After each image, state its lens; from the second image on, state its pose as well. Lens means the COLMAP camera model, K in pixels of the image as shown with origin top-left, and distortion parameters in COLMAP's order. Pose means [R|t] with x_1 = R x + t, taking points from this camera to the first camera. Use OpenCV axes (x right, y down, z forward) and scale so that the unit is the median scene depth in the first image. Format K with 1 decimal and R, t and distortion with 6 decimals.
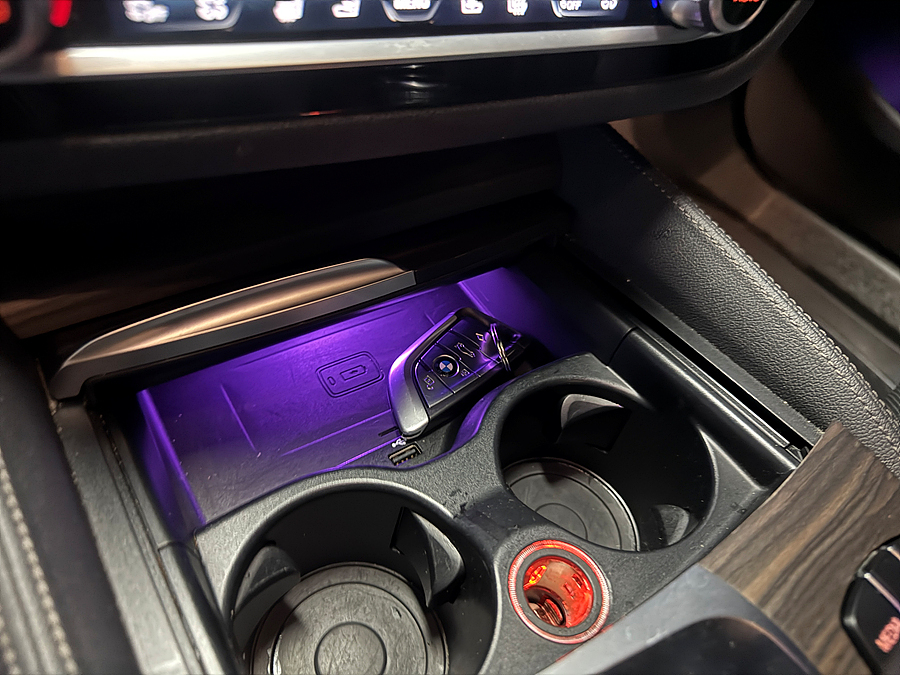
lens RADIAL K [[640.6, 0, 455.2], [0, 640.6, 339.7], [0, 0, 1]] dist [0.001123, -0.001176]
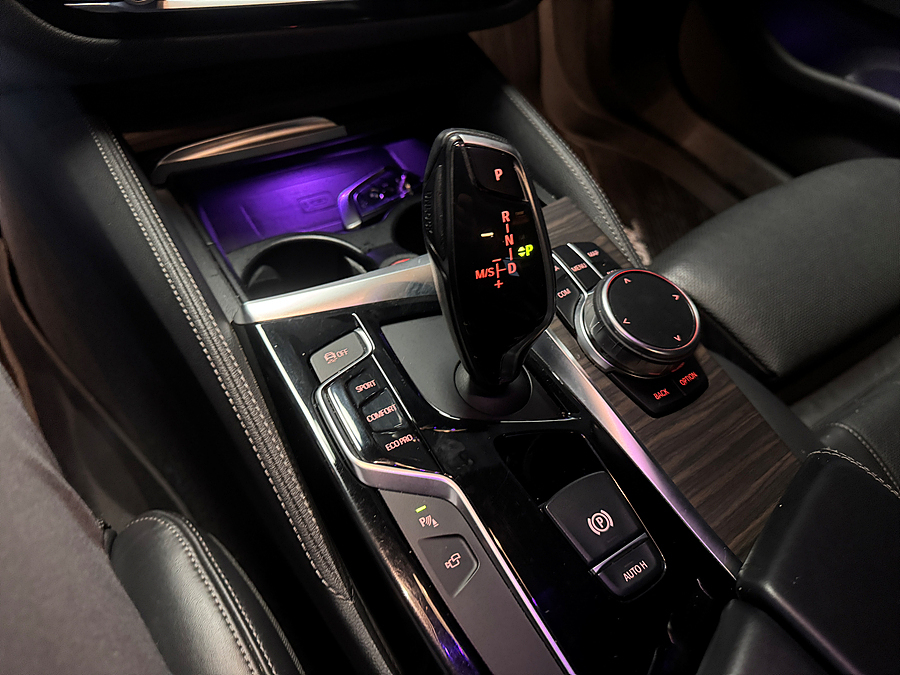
lens RADIAL K [[640.6, 0, 455.2], [0, 640.6, 339.7], [0, 0, 1]] dist [0.001123, -0.001176]
pose [[0.999454, -0.007467, -0.032187, 0.255725], [0.009060, 0.998726, 0.049650, 0.348637], [0.031775, -0.049915, 0.998248, -0.686711]]
